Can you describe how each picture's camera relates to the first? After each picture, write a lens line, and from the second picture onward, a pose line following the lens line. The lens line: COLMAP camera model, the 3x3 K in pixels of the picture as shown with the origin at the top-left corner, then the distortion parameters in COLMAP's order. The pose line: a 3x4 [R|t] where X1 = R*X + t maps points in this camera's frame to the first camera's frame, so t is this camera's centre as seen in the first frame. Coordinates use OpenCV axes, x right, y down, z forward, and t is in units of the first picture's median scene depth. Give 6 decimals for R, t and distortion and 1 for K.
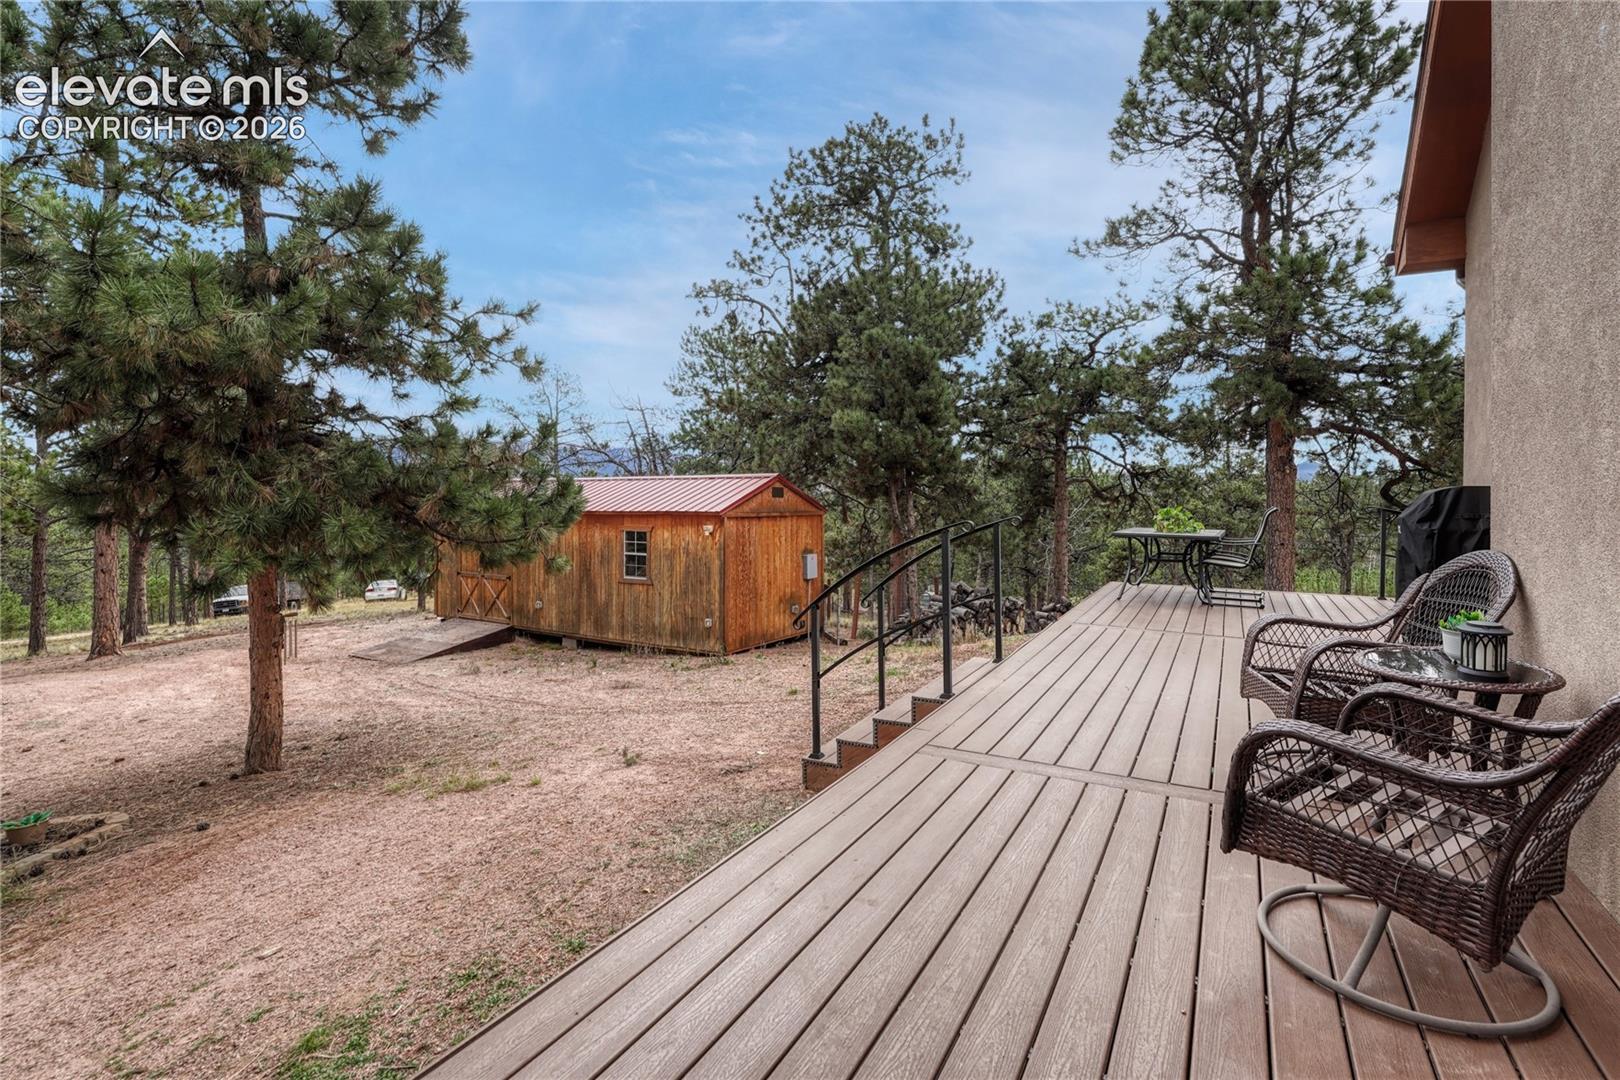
lens RADIAL K [[767.8, 0, 802.9], [0, 767.8, 507.1], [0, 0, 1]] dist [-0.013833, 0.000292]
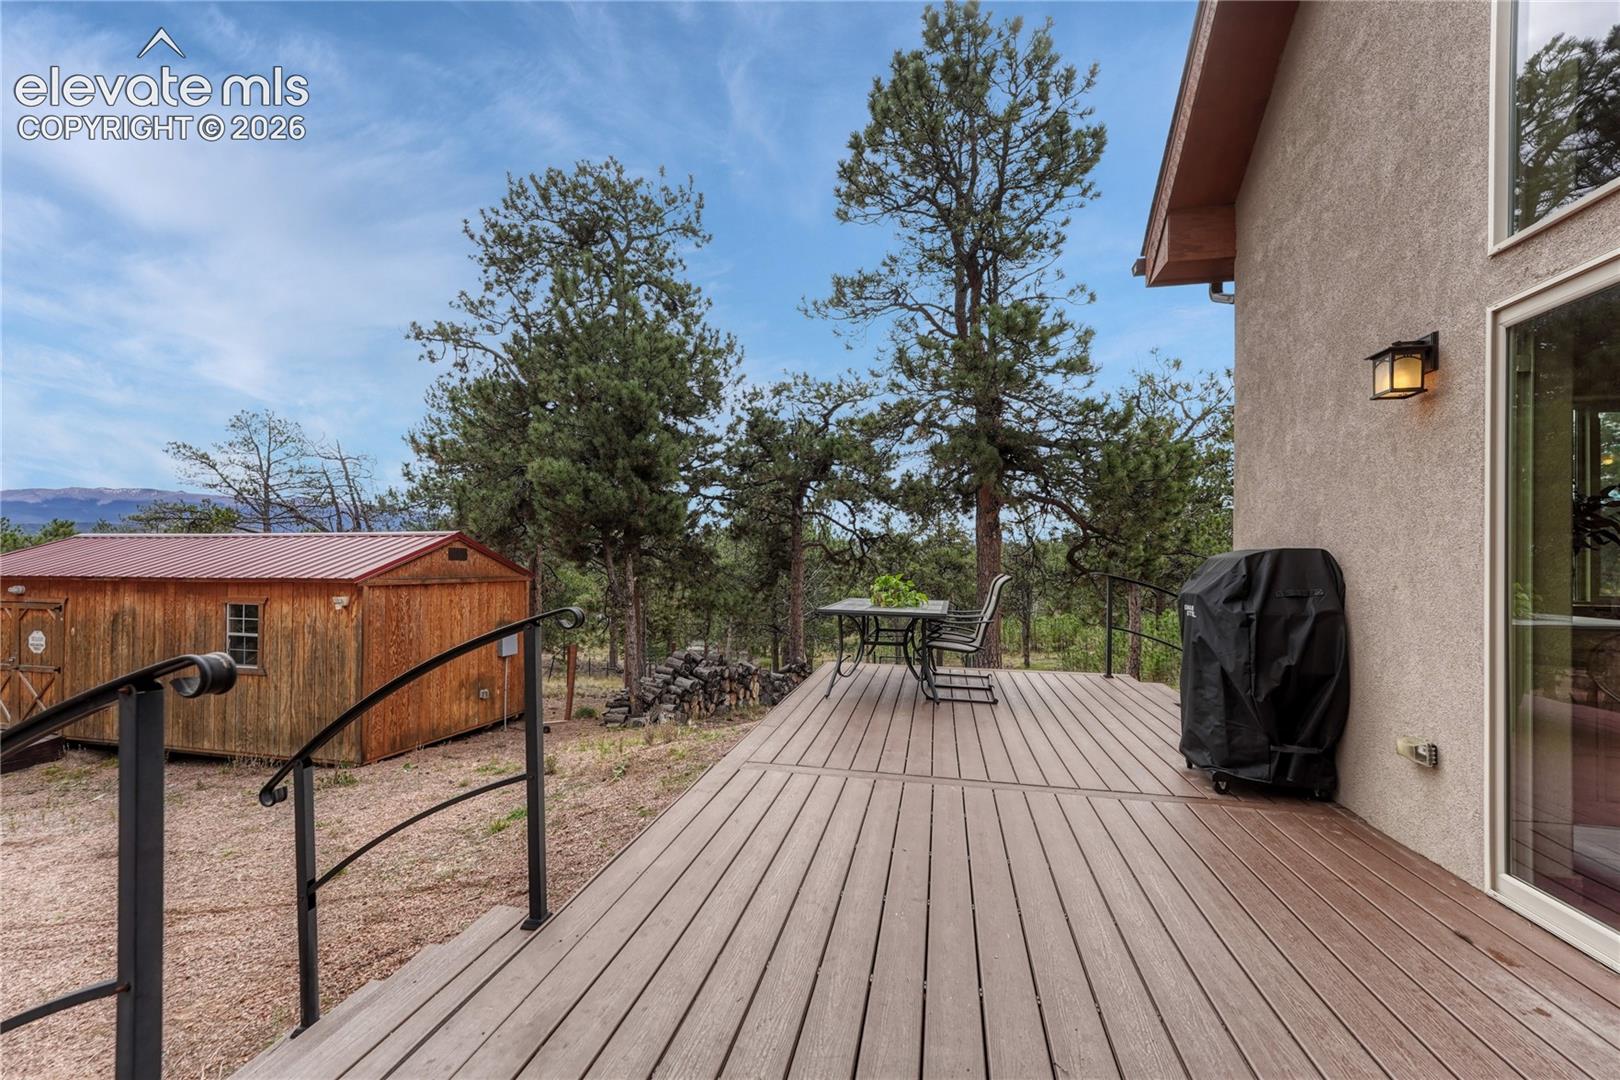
lens RADIAL K [[662.5, 0, 802.7], [0, 662.5, 559.0], [0, 0, 1]] dist [-0.001081, 0.000292]
pose [[0.952701, 0.003844, 0.303884, 0.079172], [0.000325, 0.999907, -0.013667, -0.003030], [-0.303908, 0.013120, 0.952611, 0.158766]]
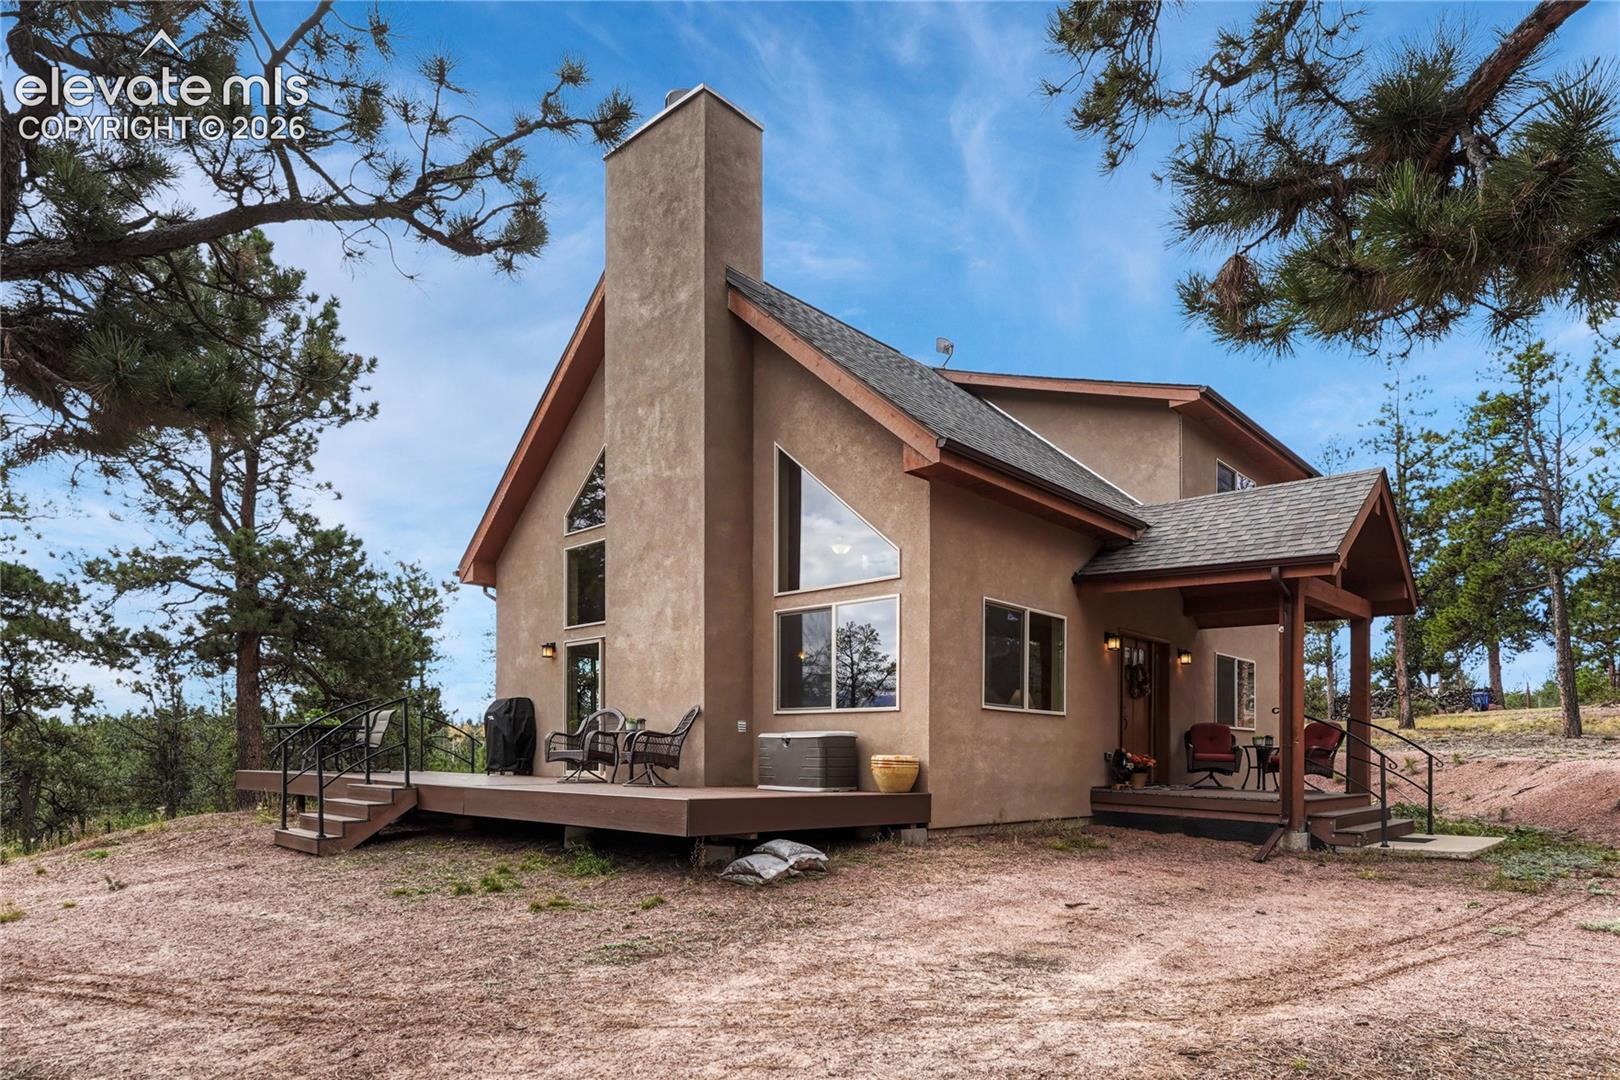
lens RADIAL K [[930.7, 0, 807.4], [0, 930.7, 753.1], [0, 0, 1]] dist [0.002361, 0.000690]
pose [[0.238332, 0.005266, 0.971170, -0.410767], [0.005112, 0.999965, -0.006677, 0.041851], [-0.971170, 0.006556, 0.238296, -0.113862]]
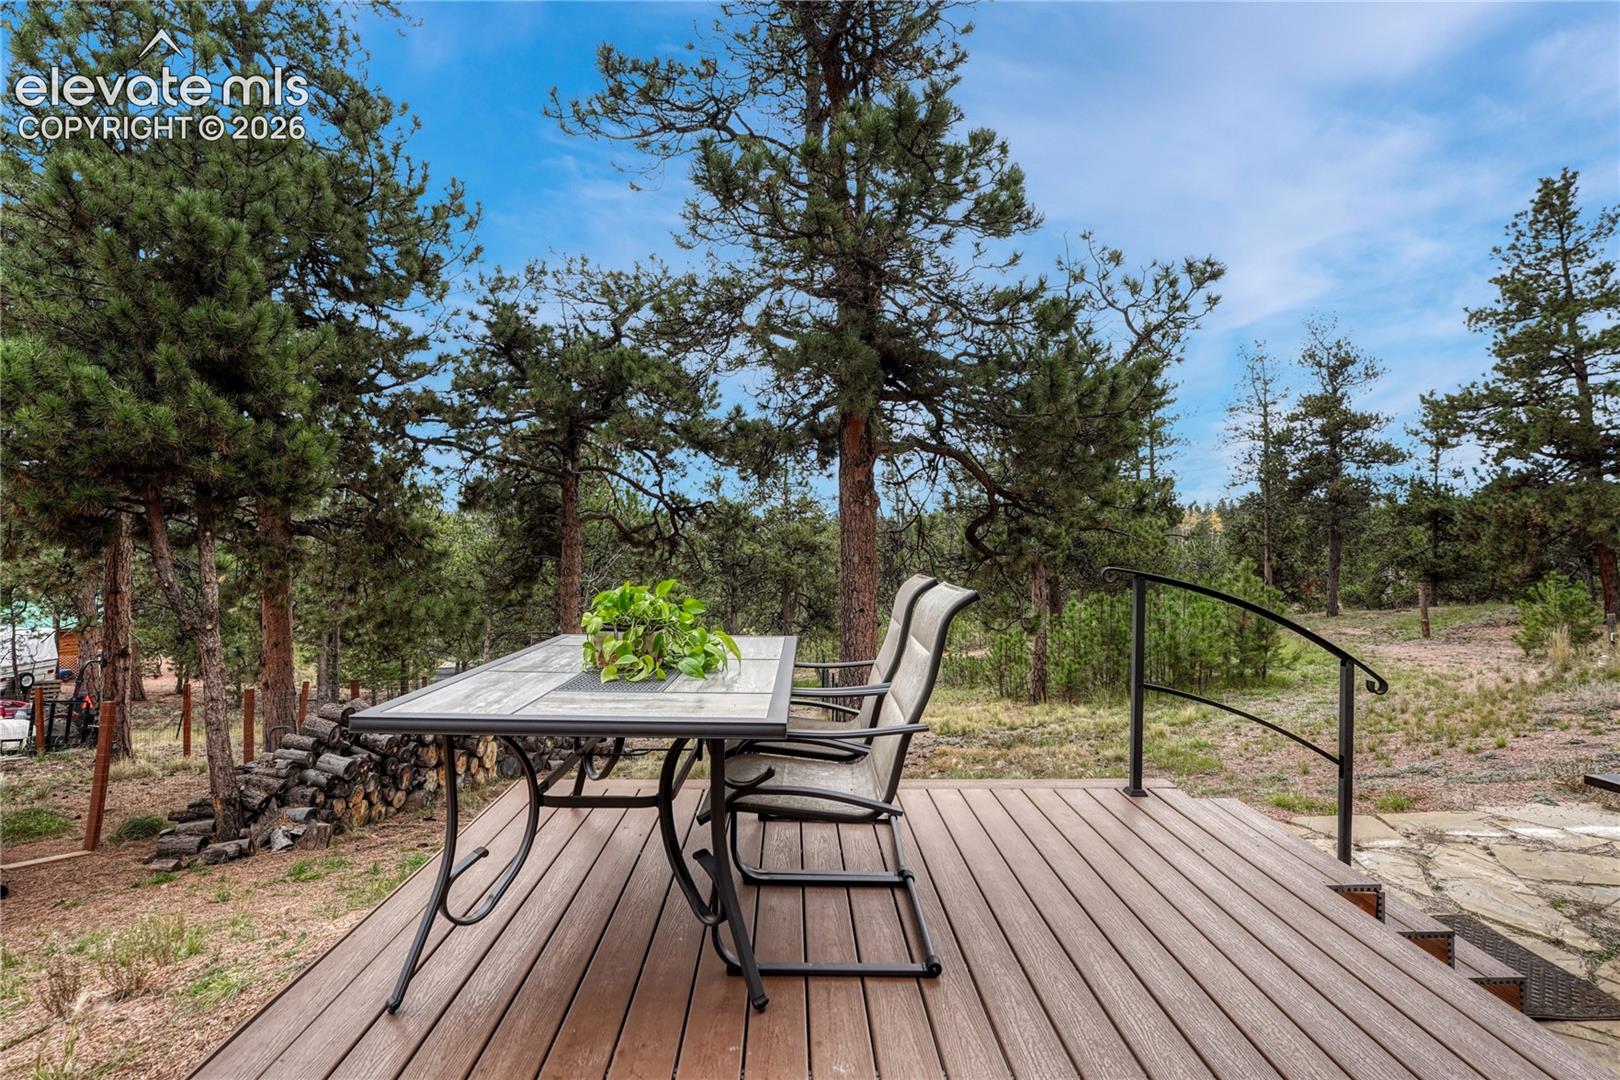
lens RADIAL K [[819.9, 0, 810.0], [0, 819.9, 540.0], [0, 0, 1]] dist [-0.014394, -0.000148]
pose [[0.858448, -0.002740, 0.512893, 0.164526], [0.009060, 0.999911, -0.009822, -0.005623], [-0.512820, 0.013079, 0.858396, 0.304194]]
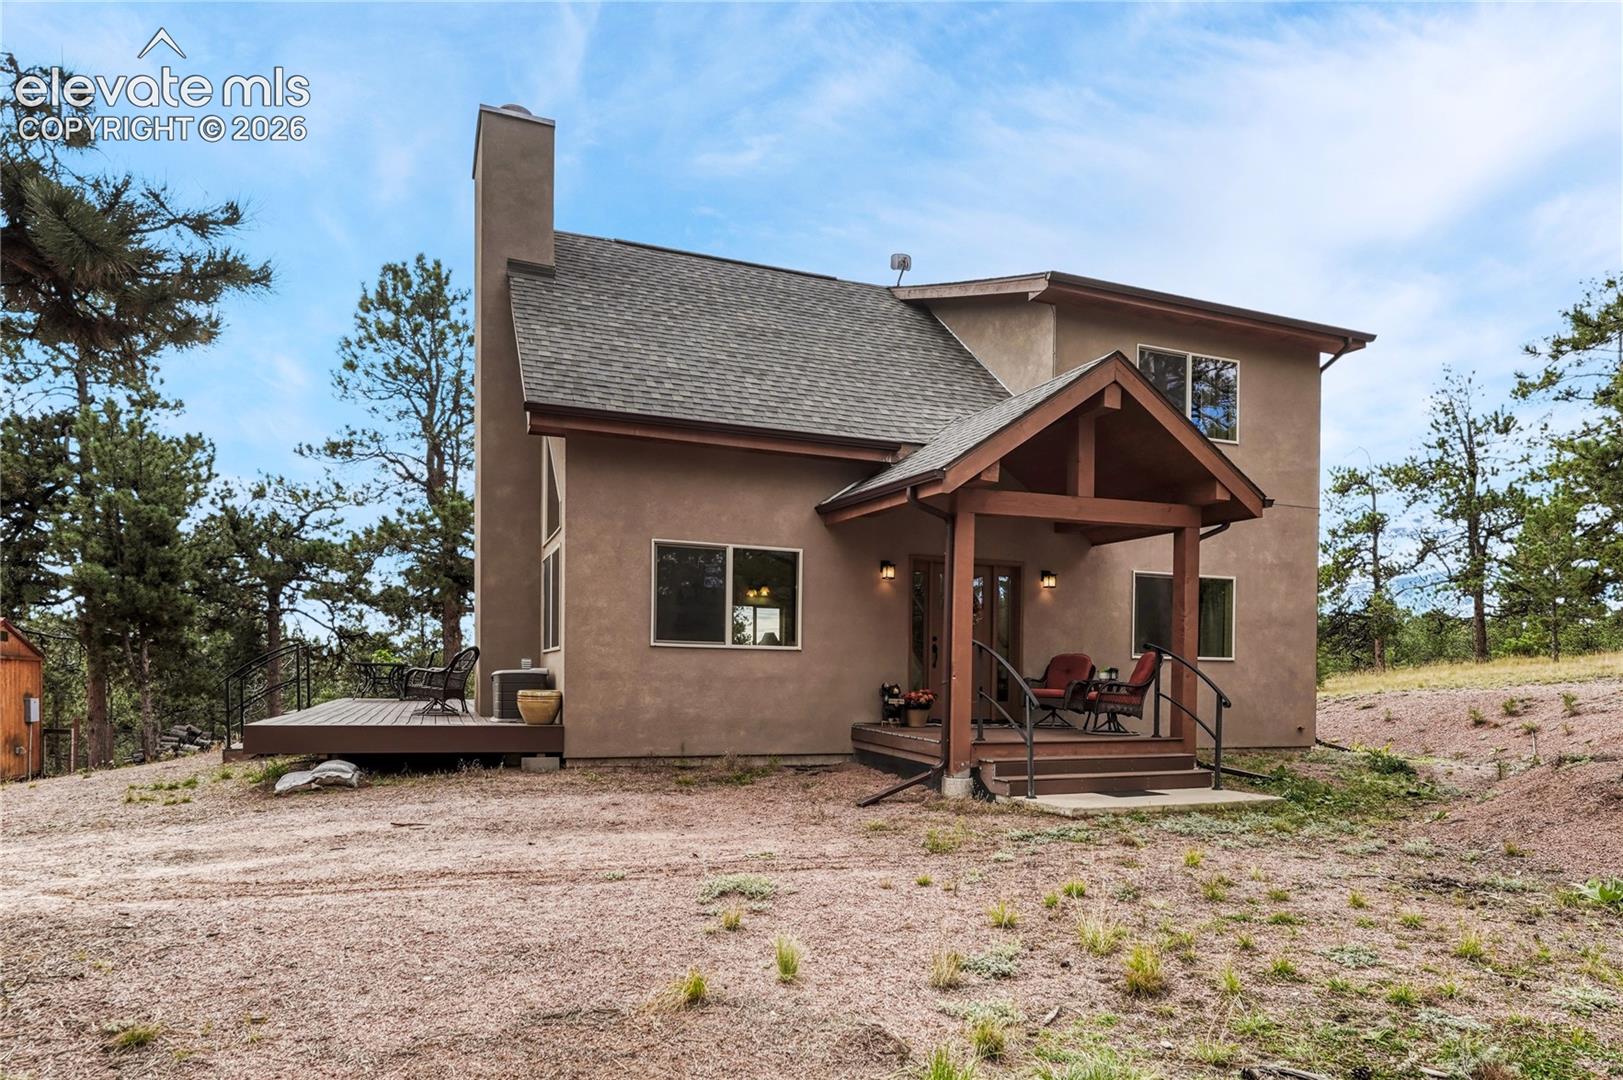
lens RADIAL K [[955.8, 0, 803.0], [0, 955.8, 695.9], [0, 0, 1]] dist [0.000839, 0.000430]
pose [[0.635968, -0.005963, 0.771693, -0.262059], [-0.000286, 0.999968, 0.007963, 0.038817], [-0.771716, -0.005285, 0.635946, -0.499387]]
